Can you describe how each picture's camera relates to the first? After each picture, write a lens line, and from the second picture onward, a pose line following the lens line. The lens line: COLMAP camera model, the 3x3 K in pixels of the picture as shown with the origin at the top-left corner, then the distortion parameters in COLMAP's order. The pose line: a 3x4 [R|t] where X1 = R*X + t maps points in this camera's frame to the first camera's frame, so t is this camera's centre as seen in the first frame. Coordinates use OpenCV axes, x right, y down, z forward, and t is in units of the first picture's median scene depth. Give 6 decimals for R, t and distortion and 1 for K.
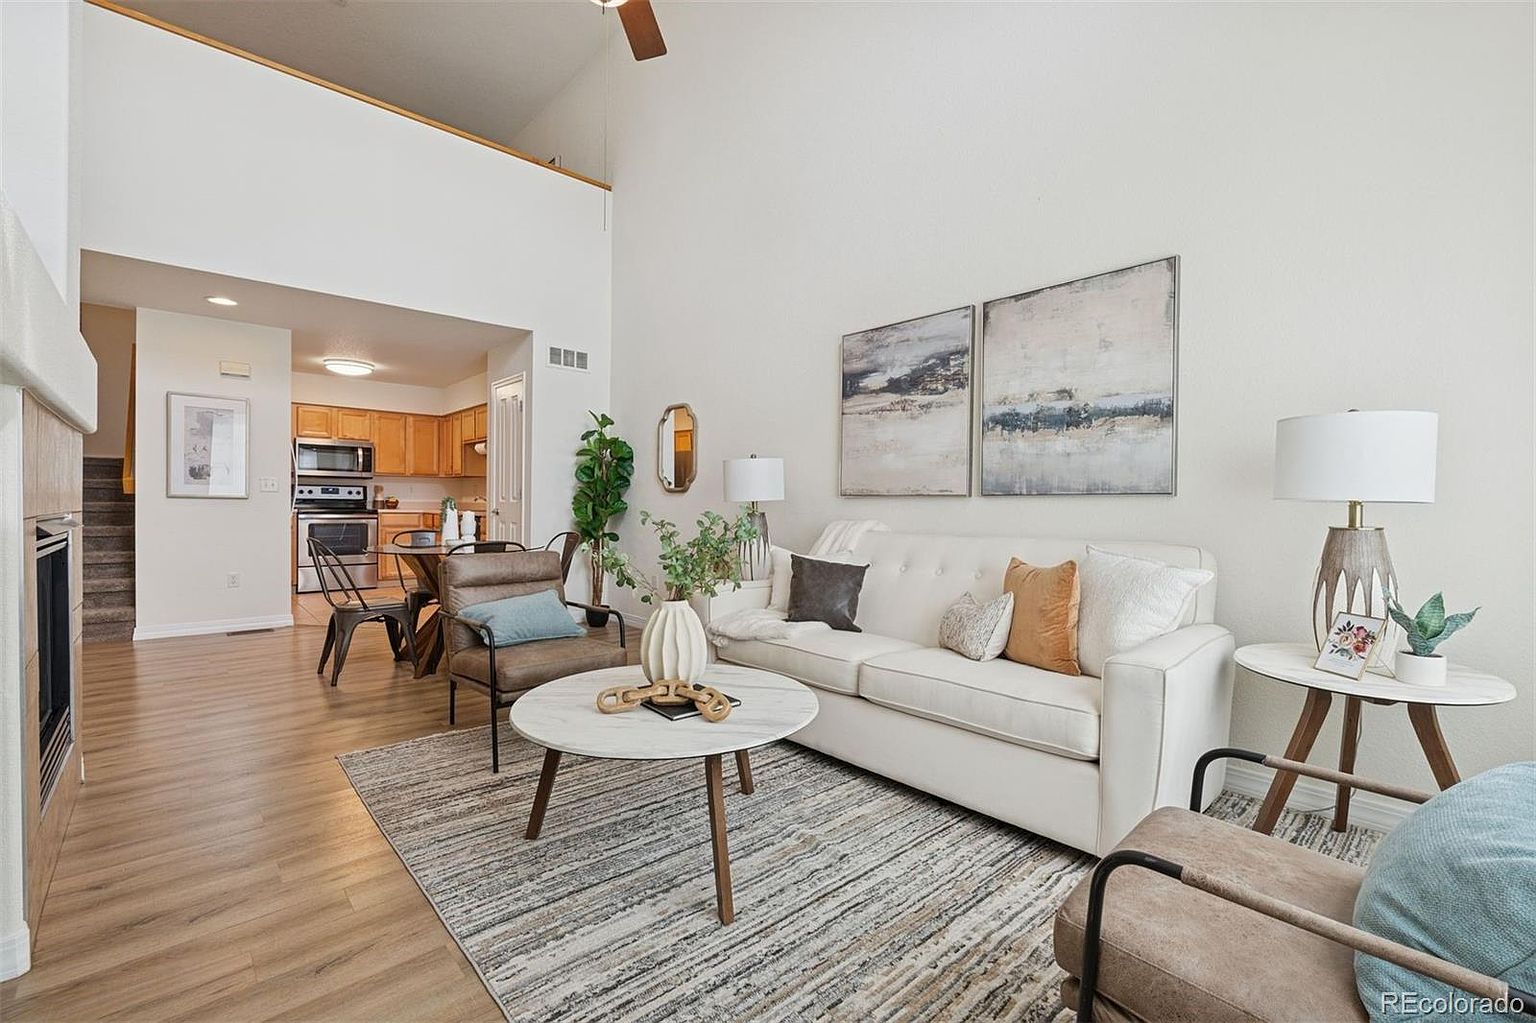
lens RADIAL K [[666.0, 0, 772.0], [0, 666.0, 512.4], [0, 0, 1]] dist [-0.007354, 0.000338]
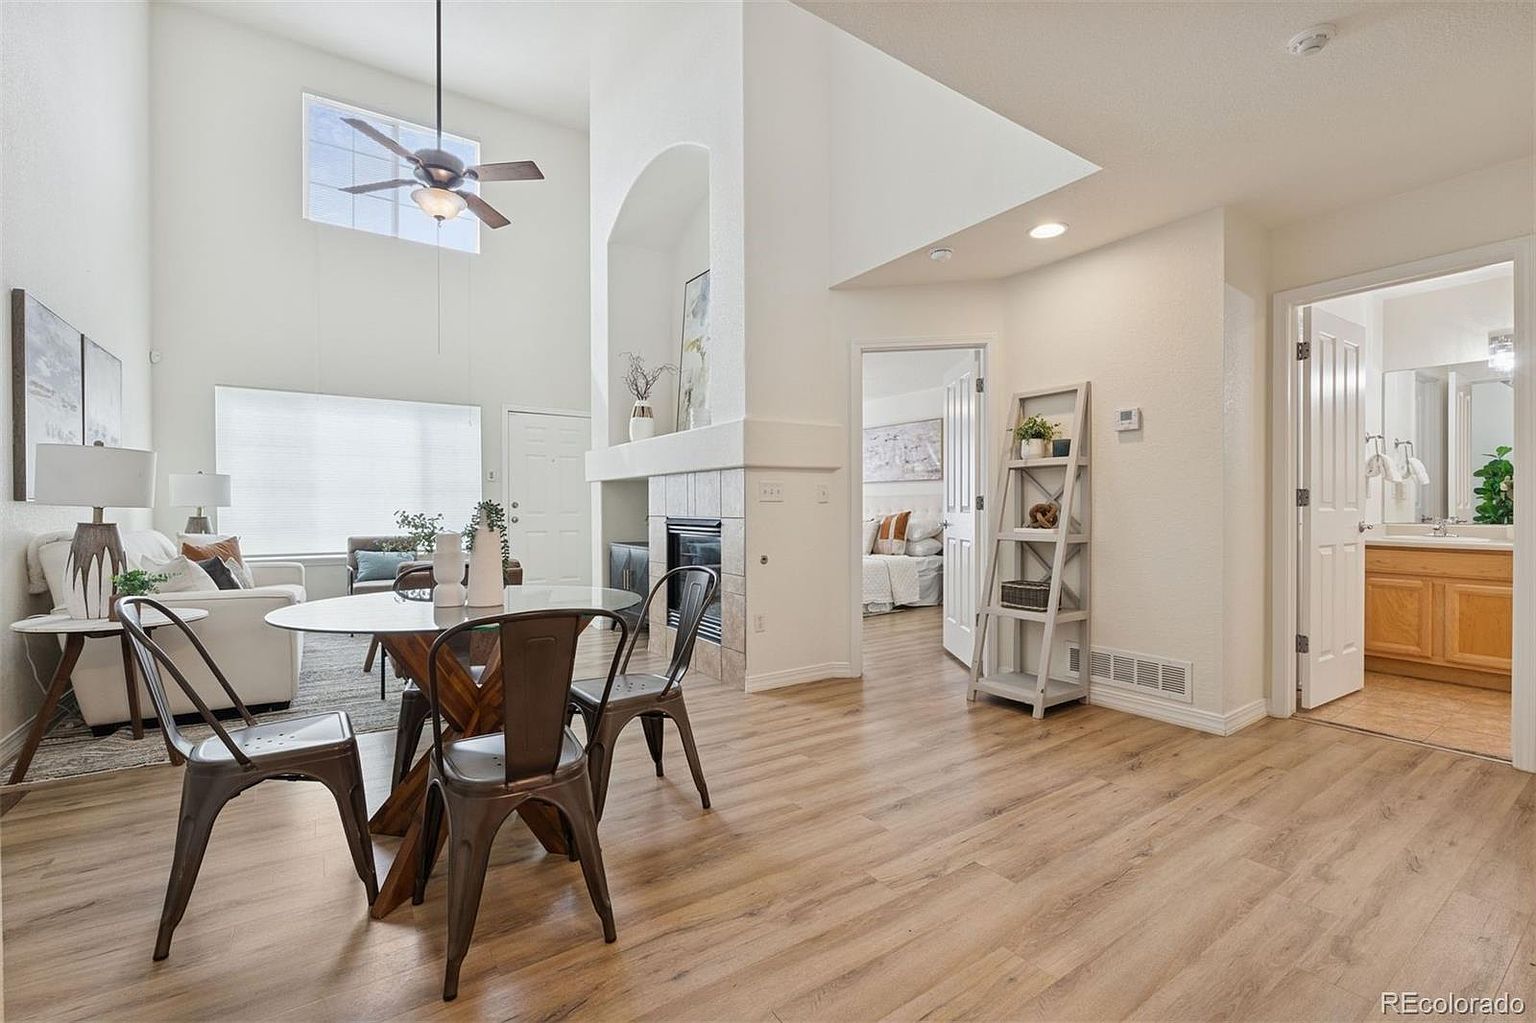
lens RADIAL K [[666.0, 0, 771.2], [0, 666.0, 515.6], [0, 0, 1]] dist [-0.007354, 0.000338]
pose [[-0.990001, -0.009398, 0.140745, -0.456682], [-0.005964, 0.999675, 0.024801, -0.015779], [-0.140932, 0.023714, -0.989735, 0.874197]]
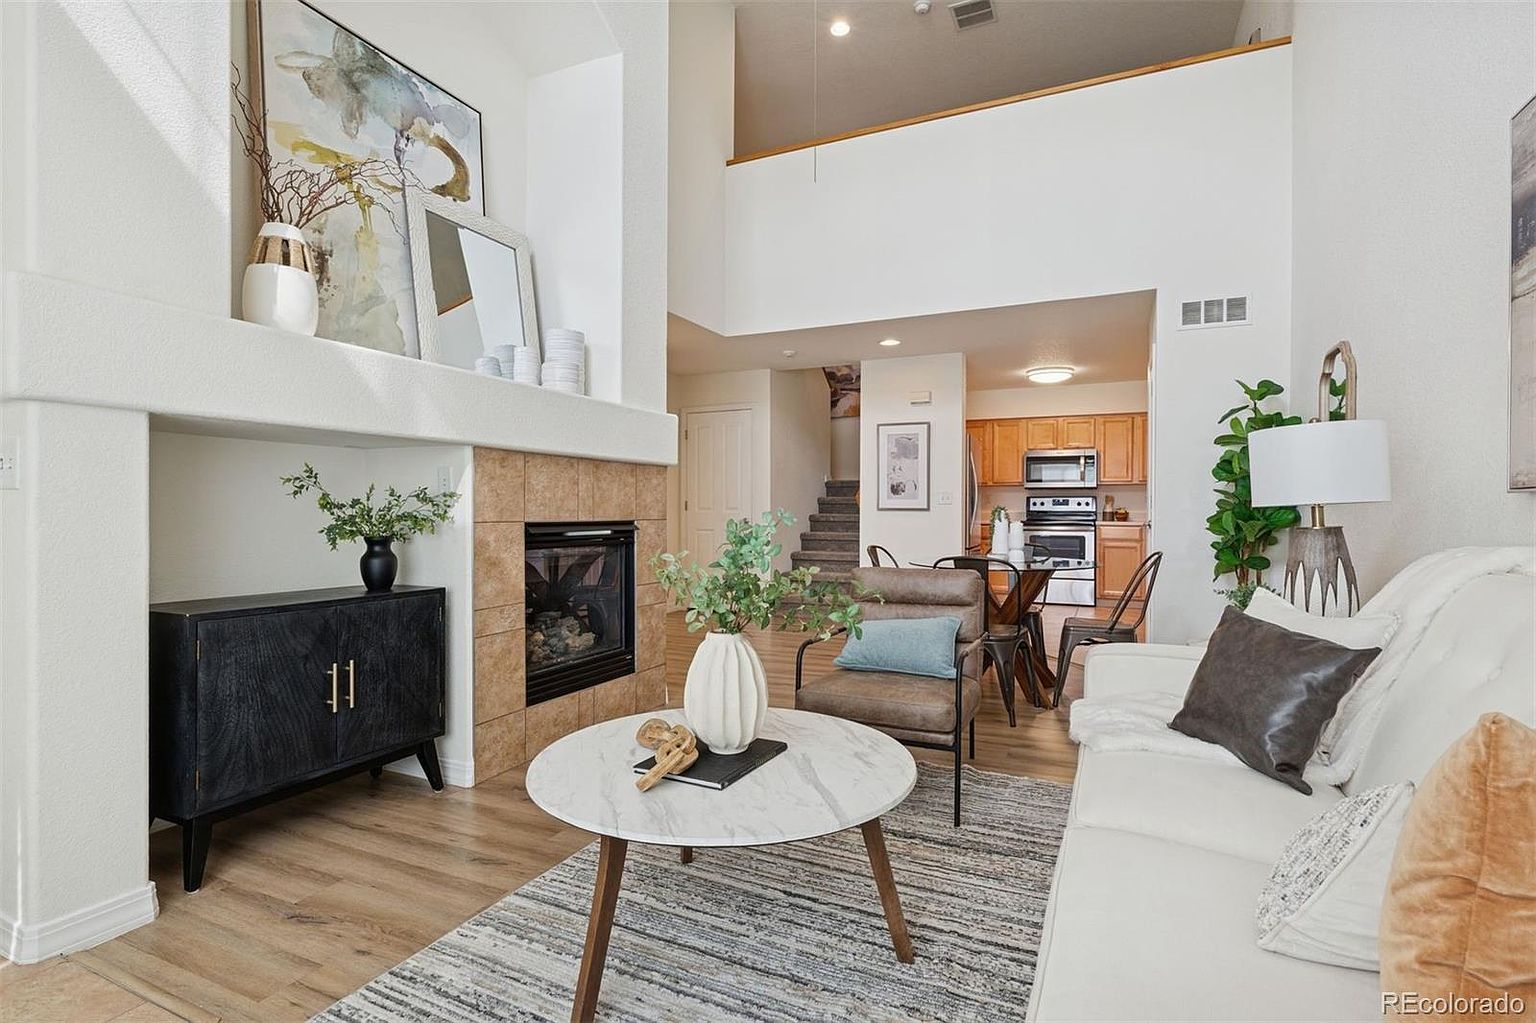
lens RADIAL K [[734.3, 0, 769.7], [0, 734.3, 515.0], [0, 0, 1]] dist [-0.003488, -0.001201]
pose [[0.381341, -0.003624, -0.924427, 0.190460], [-0.011296, 0.999899, -0.008579, 0.000378], [0.924365, 0.013714, 0.381262, 0.202897]]
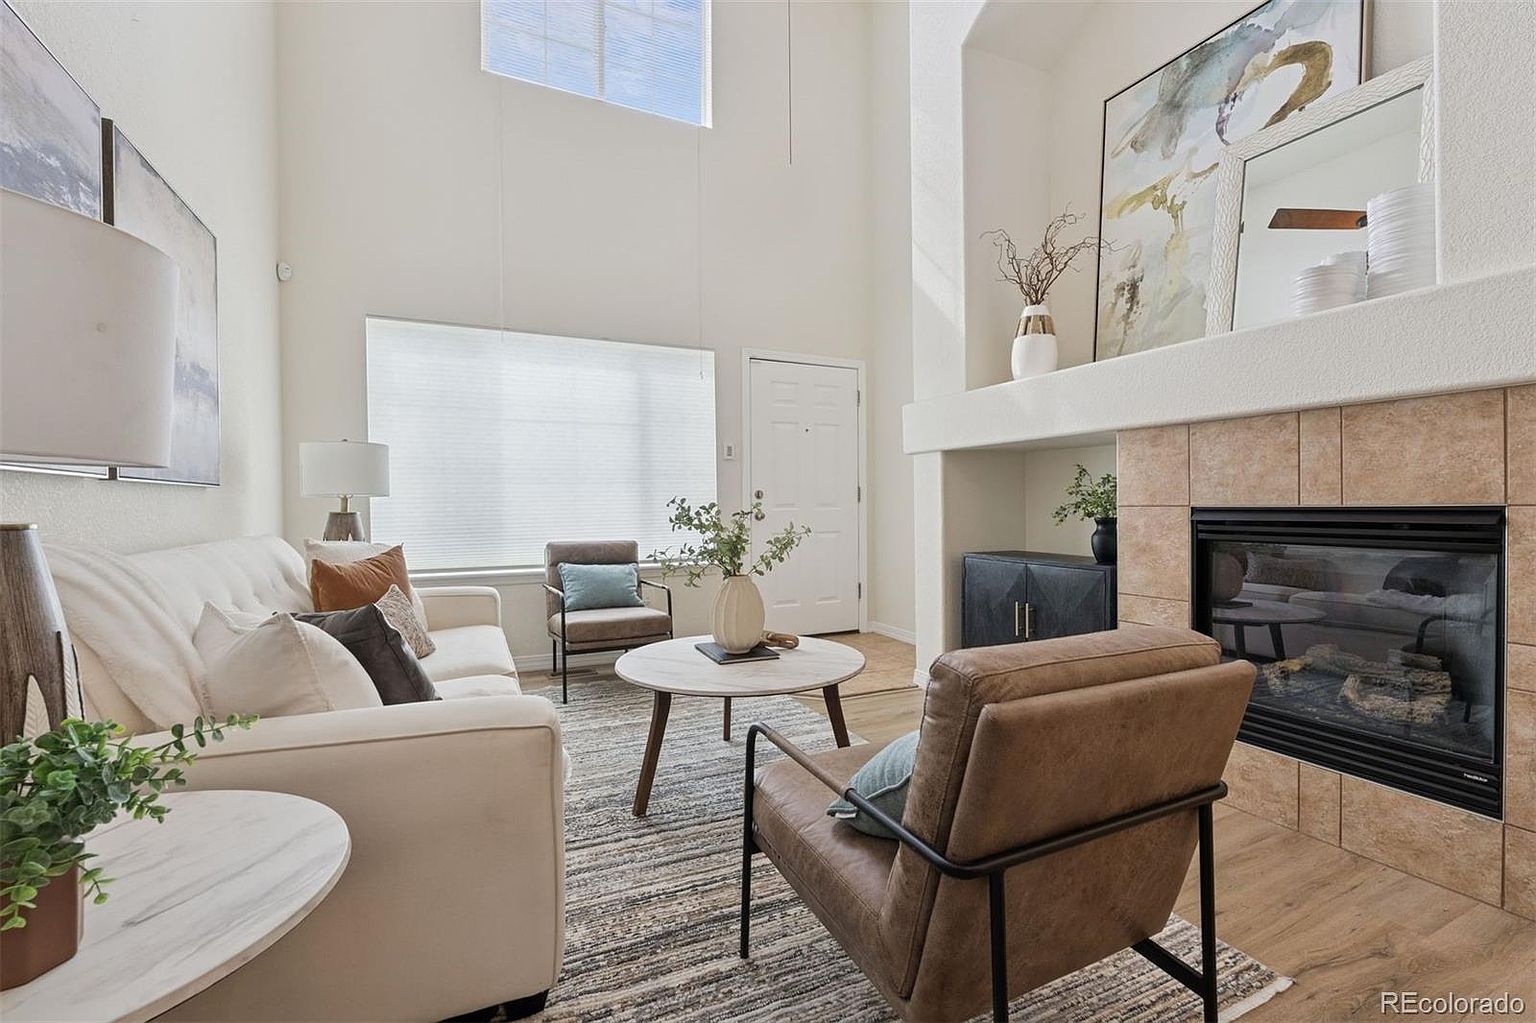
lens RADIAL K [[666.0, 0, 771.4], [0, 666.0, 514.0], [0, 0, 1]] dist [-0.007354, 0.000338]
pose [[-0.957575, -0.004475, 0.288148, -0.157286], [0.003364, 0.999638, 0.026706, -0.003320], [-0.288164, 0.026542, -0.957213, 0.605917]]
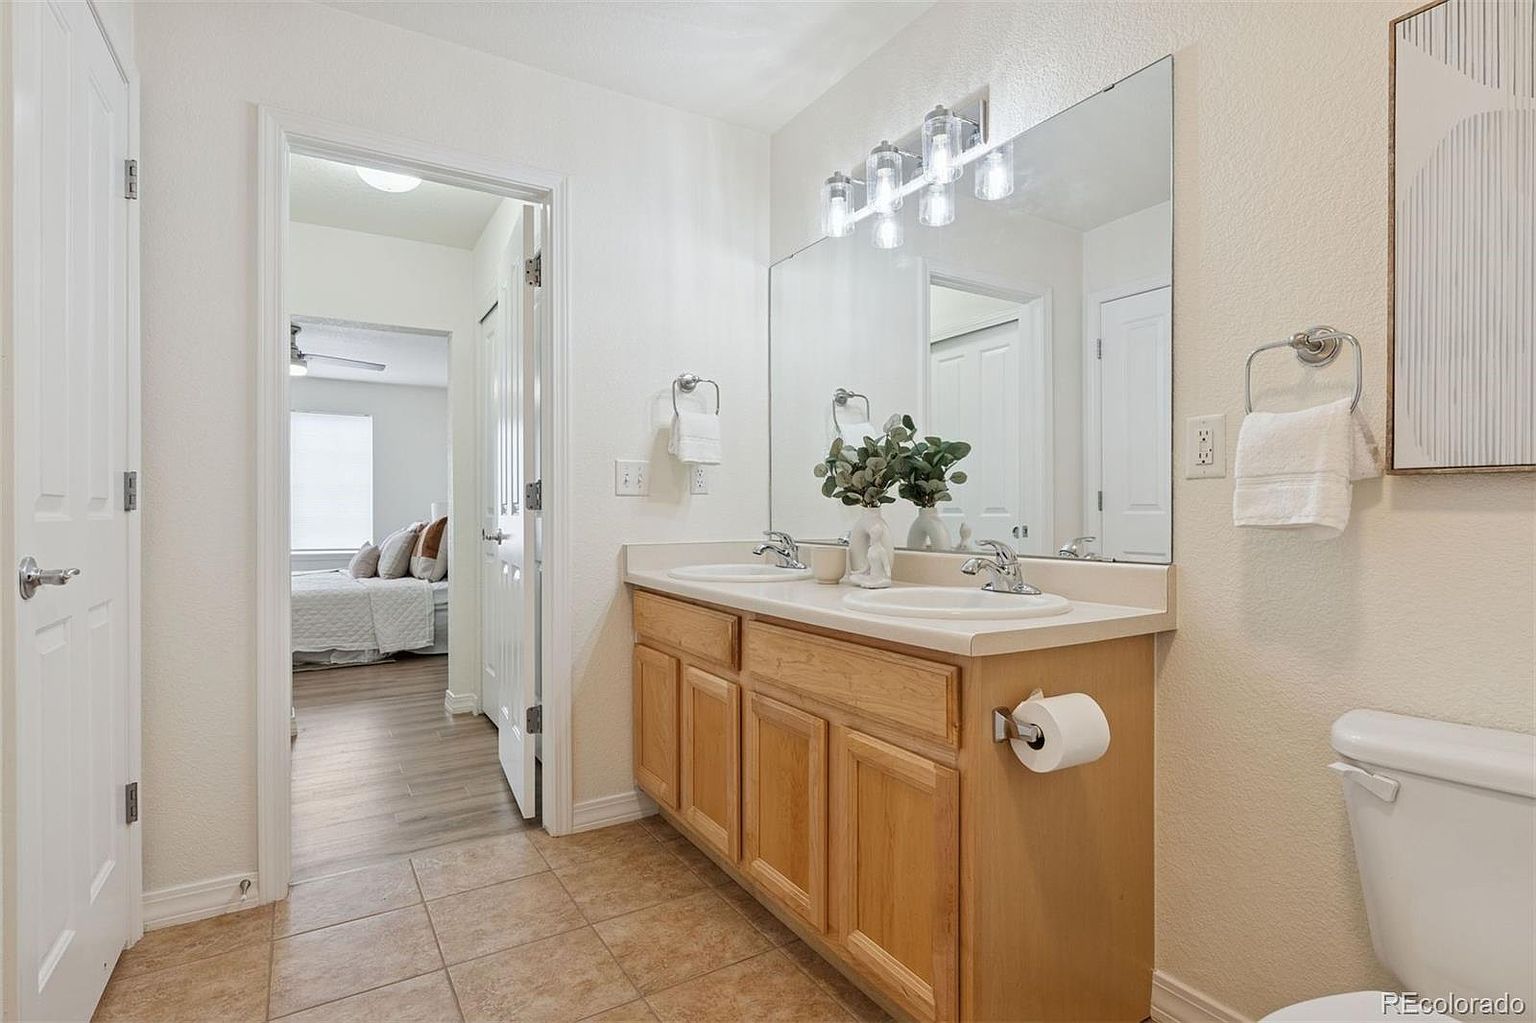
lens RADIAL K [[734.3, 0, 768.3], [0, 734.3, 512.8], [0, 0, 1]] dist [-0.003488, -0.001201]
pose [[-0.985062, -0.008269, 0.172000, -0.998647], [-0.005837, 0.999876, 0.014639, -0.016673], [-0.172099, 0.013416, -0.984988, 0.557805]]
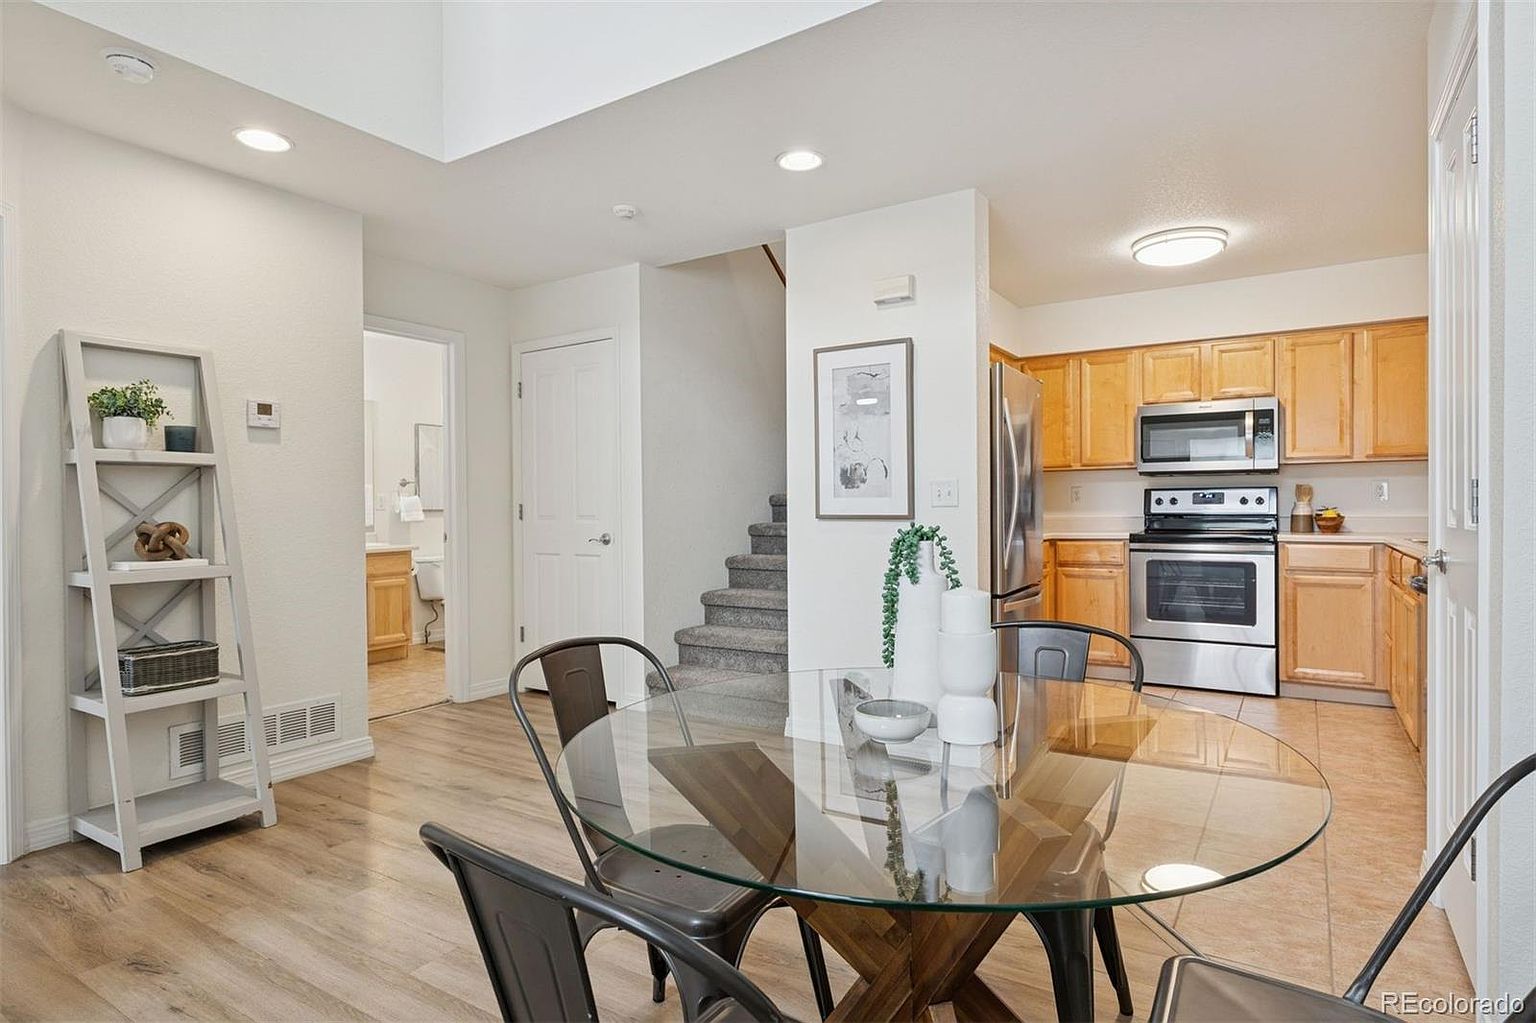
lens RADIAL K [[823.0, 0, 775.9], [0, 823.0, 514.0], [0, 0, 1]] dist [-0.001688, -0.000935]
pose [[0.261259, -0.004151, -0.965260, -0.120159], [-0.003462, 0.999980, -0.005238, -0.016203], [0.965262, 0.004710, 0.261240, 0.526361]]
